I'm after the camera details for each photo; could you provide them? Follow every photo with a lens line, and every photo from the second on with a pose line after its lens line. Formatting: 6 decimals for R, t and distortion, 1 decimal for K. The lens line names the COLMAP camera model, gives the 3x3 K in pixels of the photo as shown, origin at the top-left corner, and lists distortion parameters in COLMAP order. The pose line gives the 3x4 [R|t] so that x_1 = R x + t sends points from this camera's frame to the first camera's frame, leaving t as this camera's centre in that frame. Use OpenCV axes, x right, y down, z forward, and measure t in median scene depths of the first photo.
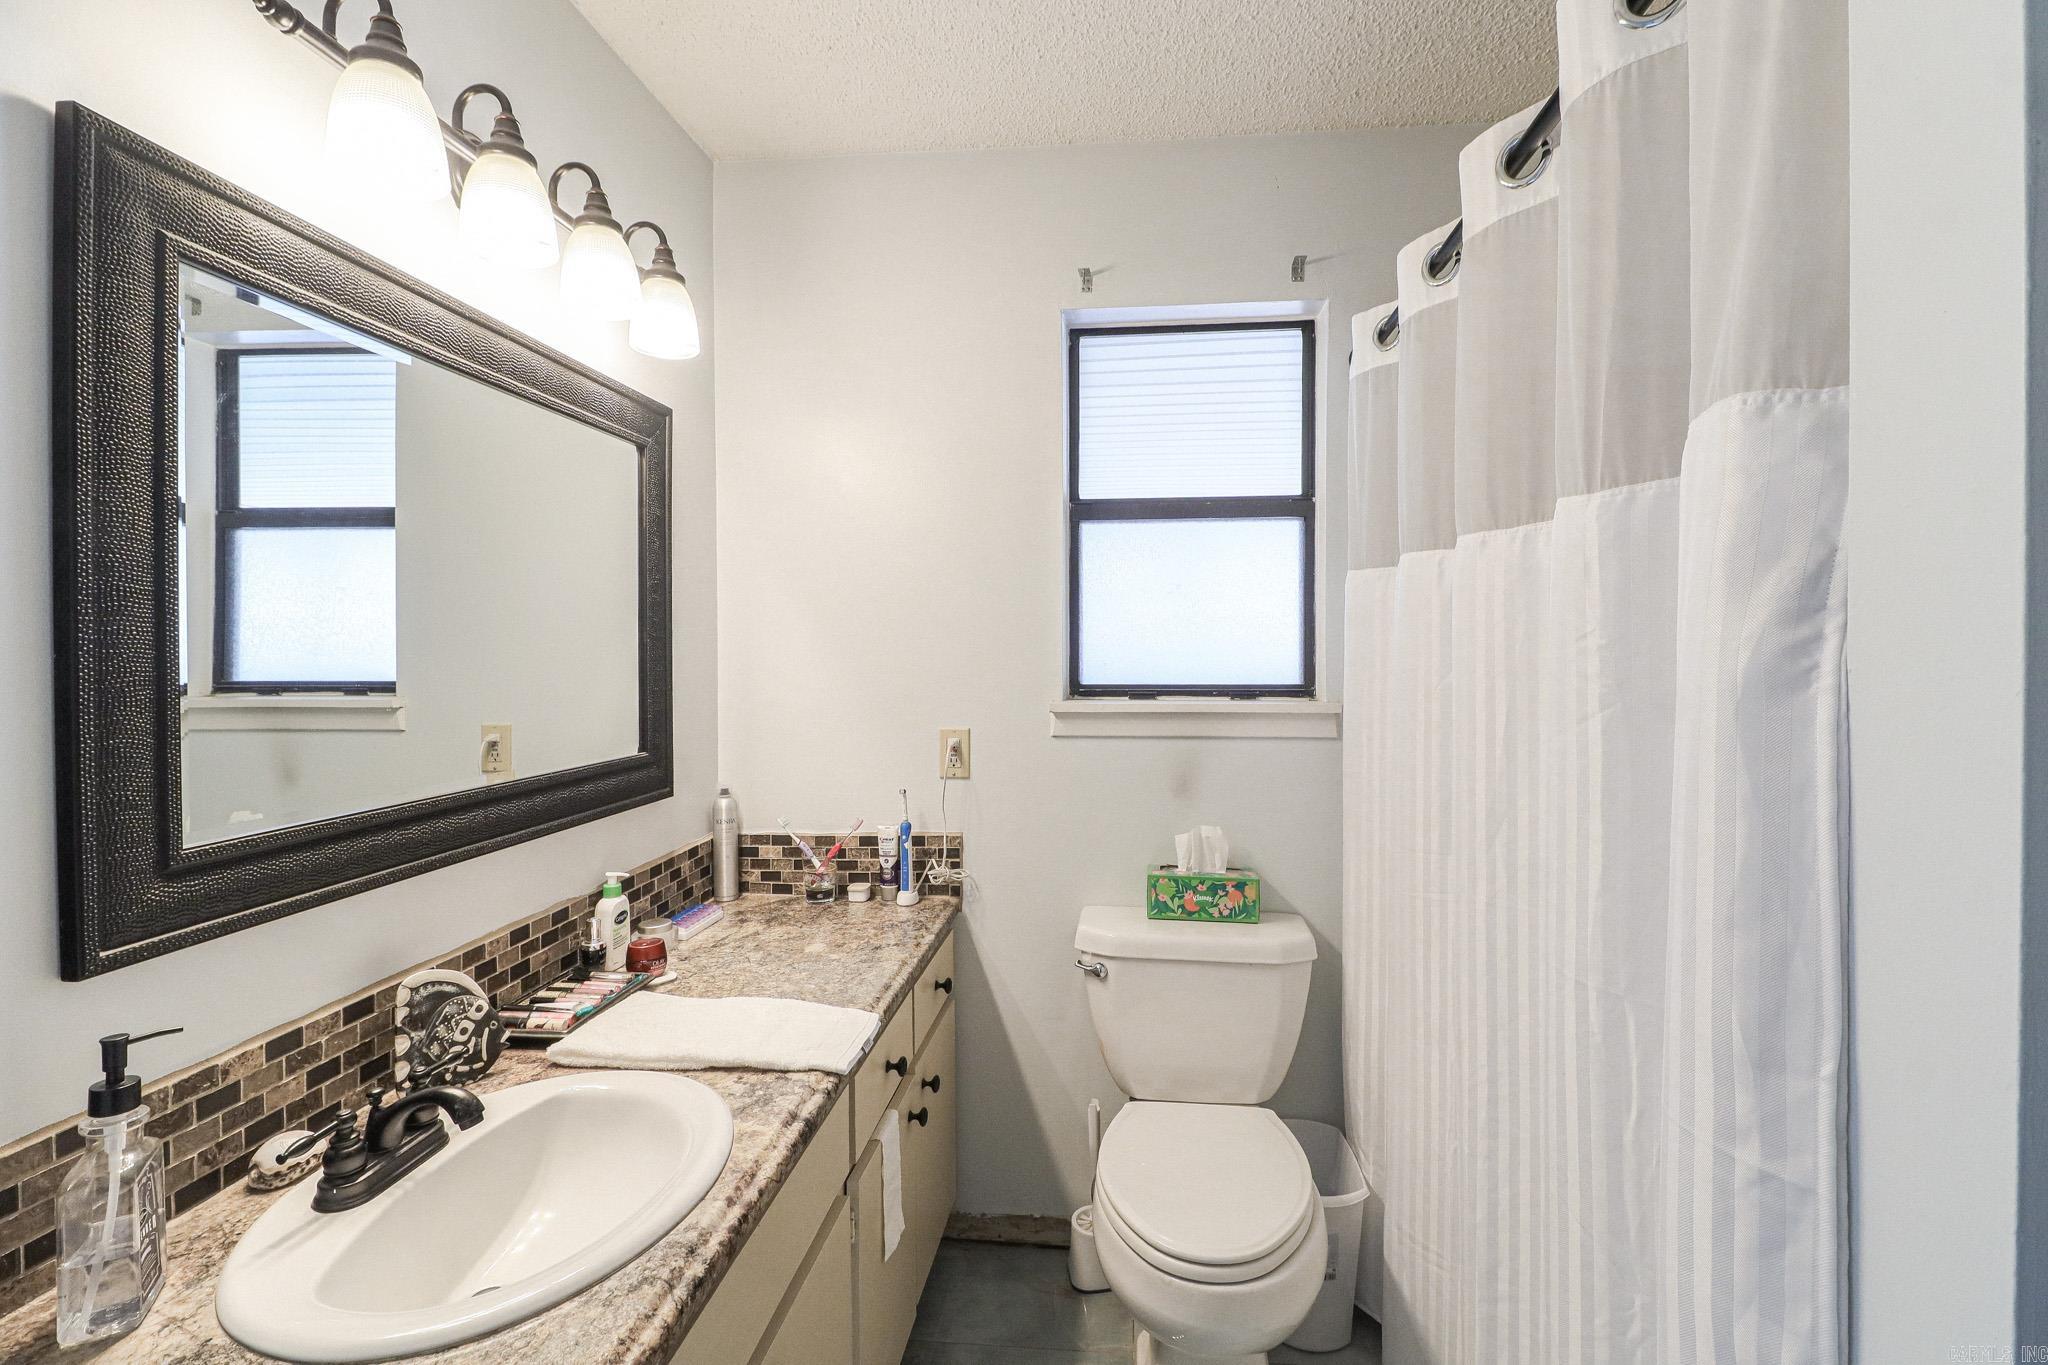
lens RADIAL K [[953.6, 0, 1021.3], [0, 953.6, 663.7], [0, 0, 1]] dist [0.017082, -0.012327]
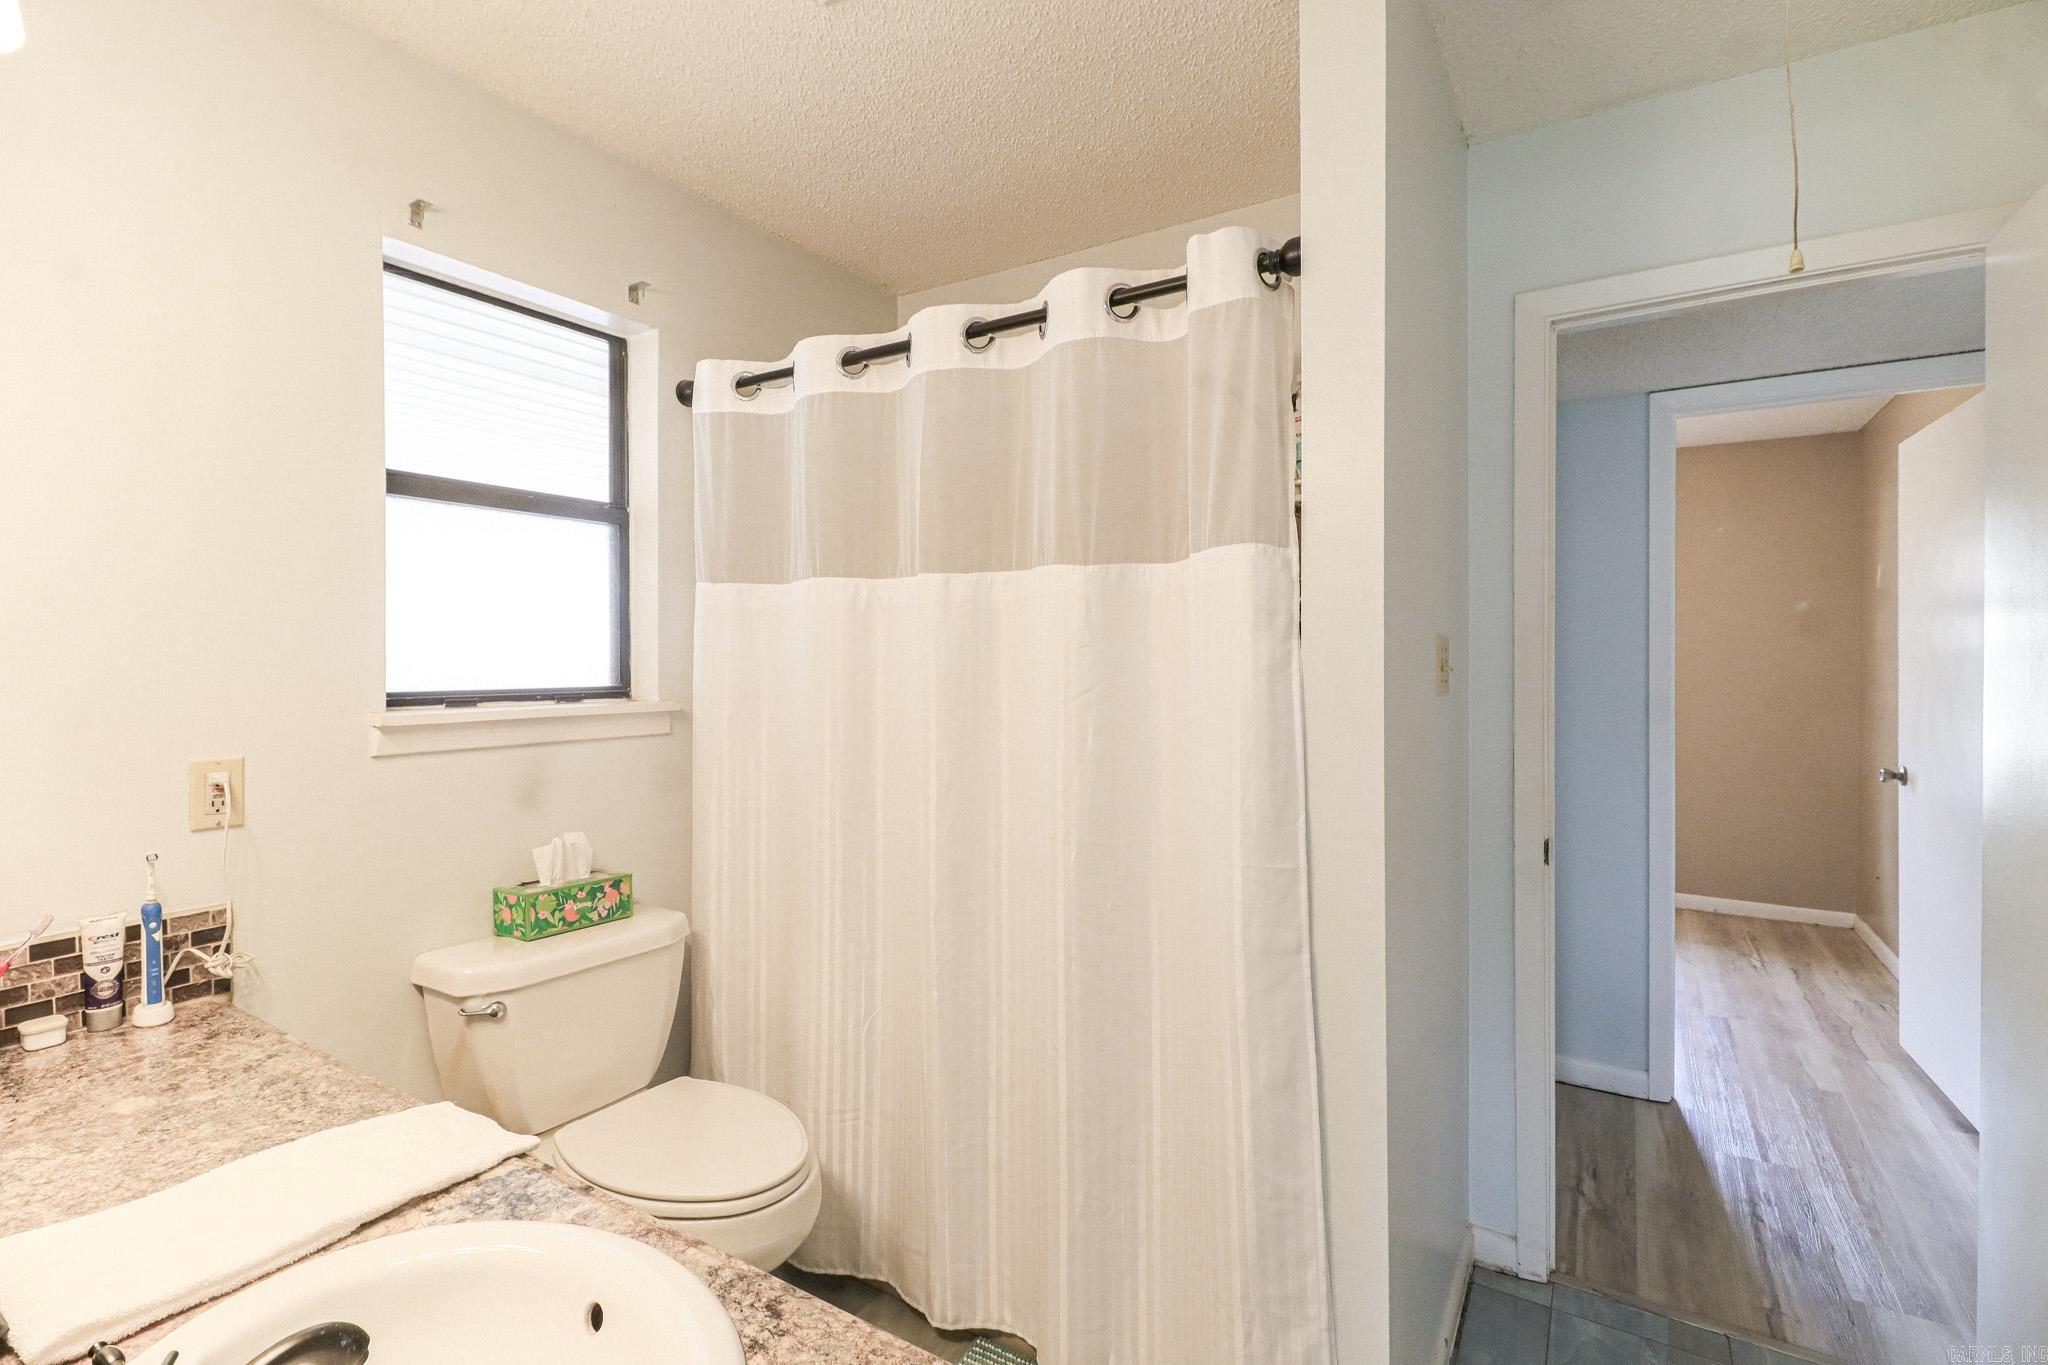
lens RADIAL K [[961.5, 0, 1032.5], [0, 961.5, 663.7], [0, 0, 1]] dist [0.019482, -0.015788]
pose [[0.441900, -0.002595, 0.897060, -0.470600], [0.007648, 0.999970, -0.000875, 0.002110], [-0.897032, 0.007248, 0.441907, 0.138851]]
